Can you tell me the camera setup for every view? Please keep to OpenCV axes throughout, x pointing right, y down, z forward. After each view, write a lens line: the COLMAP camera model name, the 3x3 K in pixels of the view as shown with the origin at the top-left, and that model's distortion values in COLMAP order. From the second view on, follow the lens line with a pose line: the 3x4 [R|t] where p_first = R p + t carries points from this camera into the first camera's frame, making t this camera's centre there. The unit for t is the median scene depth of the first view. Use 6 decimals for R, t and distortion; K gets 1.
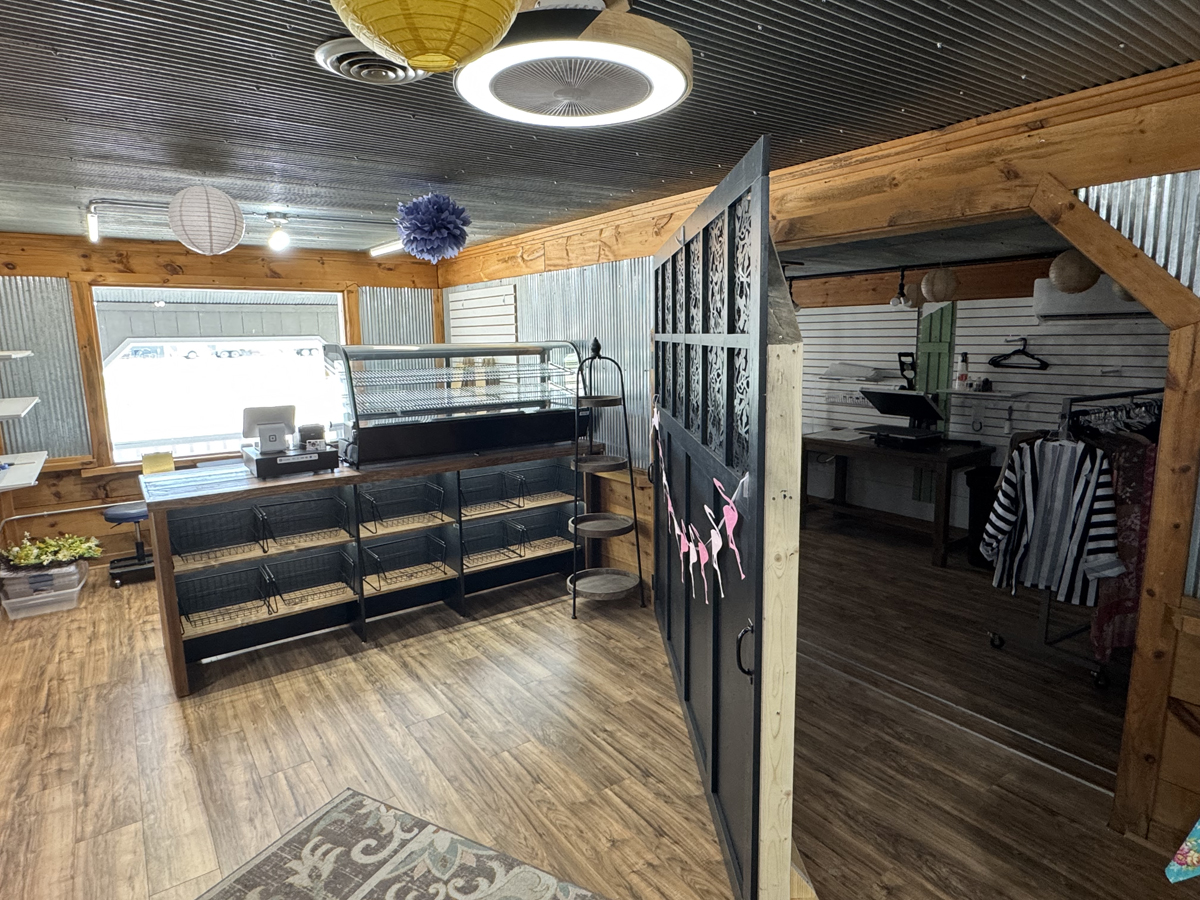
lens RADIAL K [[690.4, 0, 600.0], [0, 690.4, 450.0], [0, 0, 1]] dist [0.000144, 0.000397]
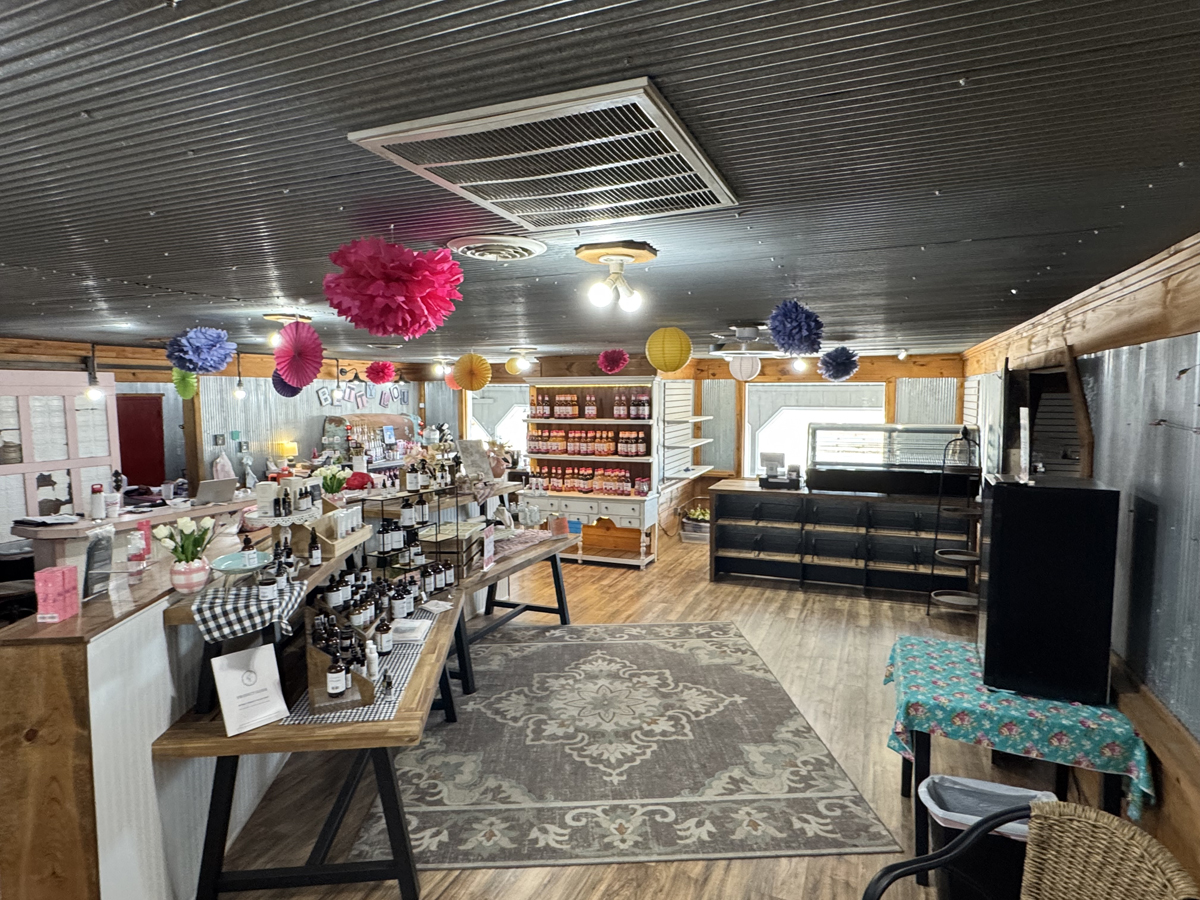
lens RADIAL K [[690.4, 0, 600.0], [0, 690.4, 450.0], [0, 0, 1]] dist [0.000144, 0.000397]
pose [[0.537258, 0.083555, -0.839269, 0.848281], [-0.145412, 0.989356, 0.005412, -0.009058], [0.830789, 0.119132, 0.543689, -0.442001]]
